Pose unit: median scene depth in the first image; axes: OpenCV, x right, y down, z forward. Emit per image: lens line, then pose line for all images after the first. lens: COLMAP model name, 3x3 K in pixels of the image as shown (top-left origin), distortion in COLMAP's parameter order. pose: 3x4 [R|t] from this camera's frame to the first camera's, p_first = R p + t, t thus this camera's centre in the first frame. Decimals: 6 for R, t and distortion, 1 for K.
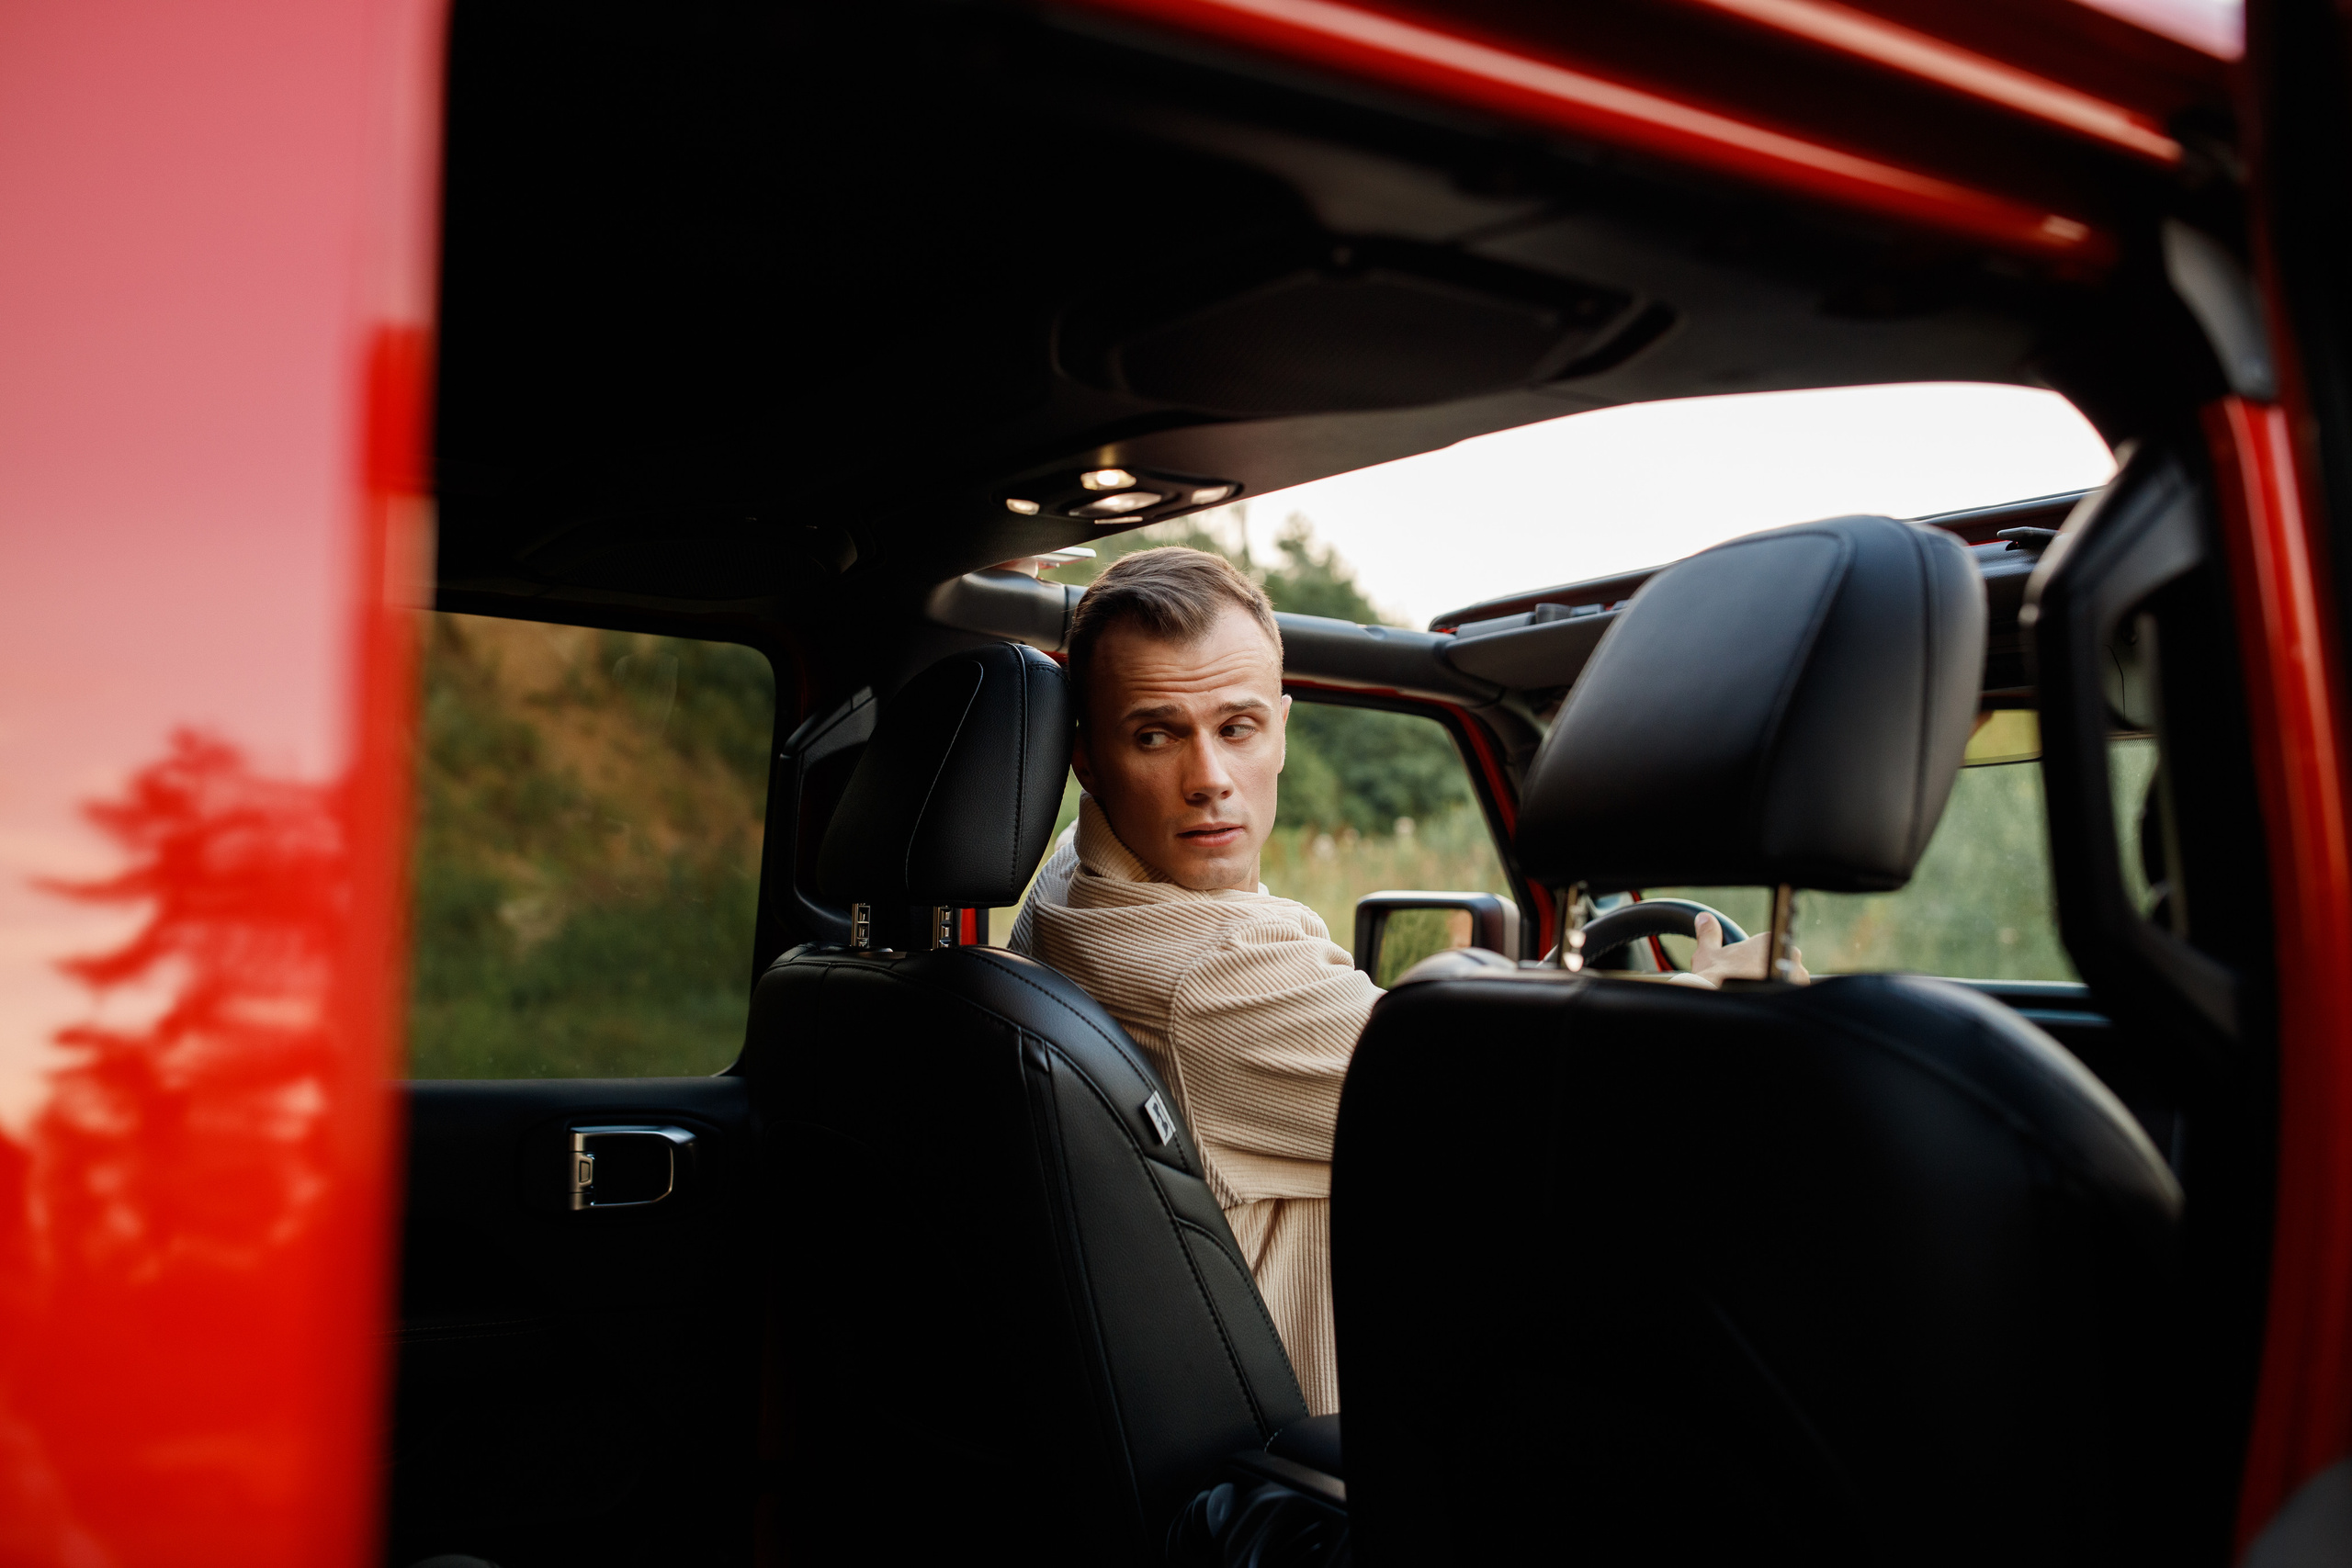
lens RADIAL K [[2235.2, 0, 1212.8], [0, 2235.2, 730.9], [0, 0, 1]] dist [-0.009745, -0.002399]
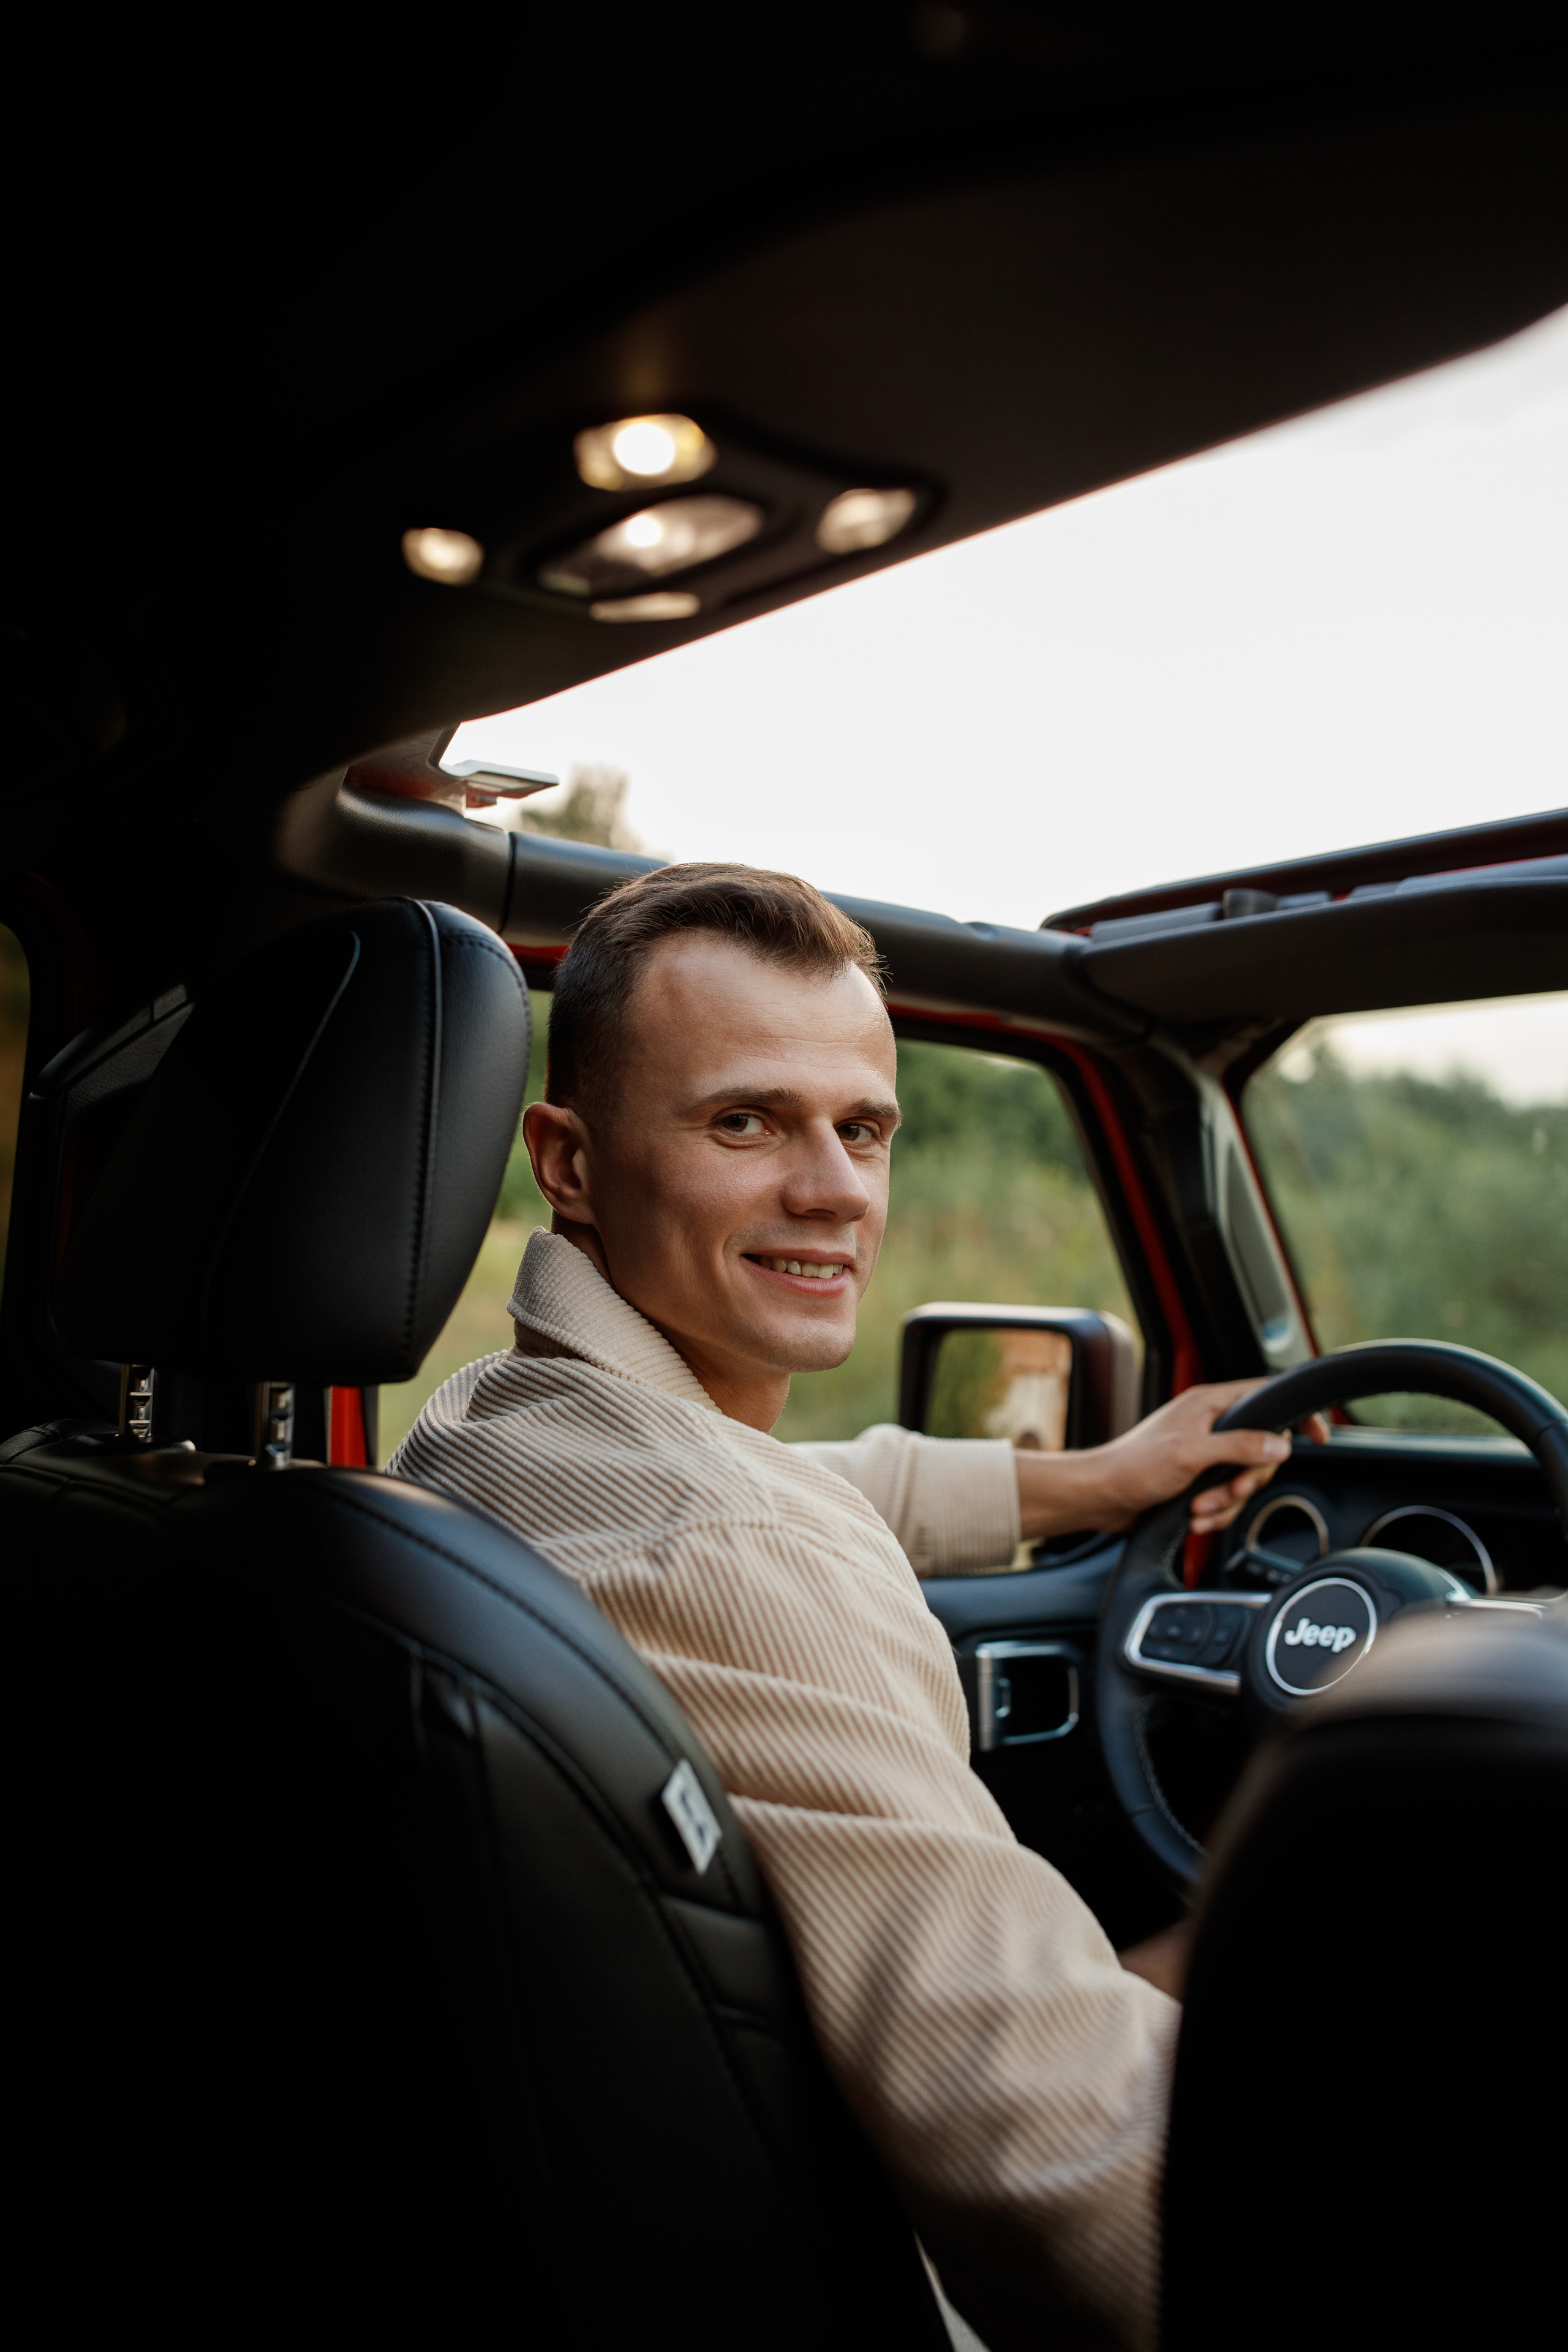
lens RADIAL K [[2285.4, 0, 785.3], [0, 2285.4, 1129.5], [0, 0, 1]] dist [-0.071452, -0.001544]
pose [[0.997623, 0.019691, 0.066042, -0.034215], [-0.020898, 0.999626, 0.017639, 0.005784], [-0.065670, -0.018977, 0.997661, 0.419827]]
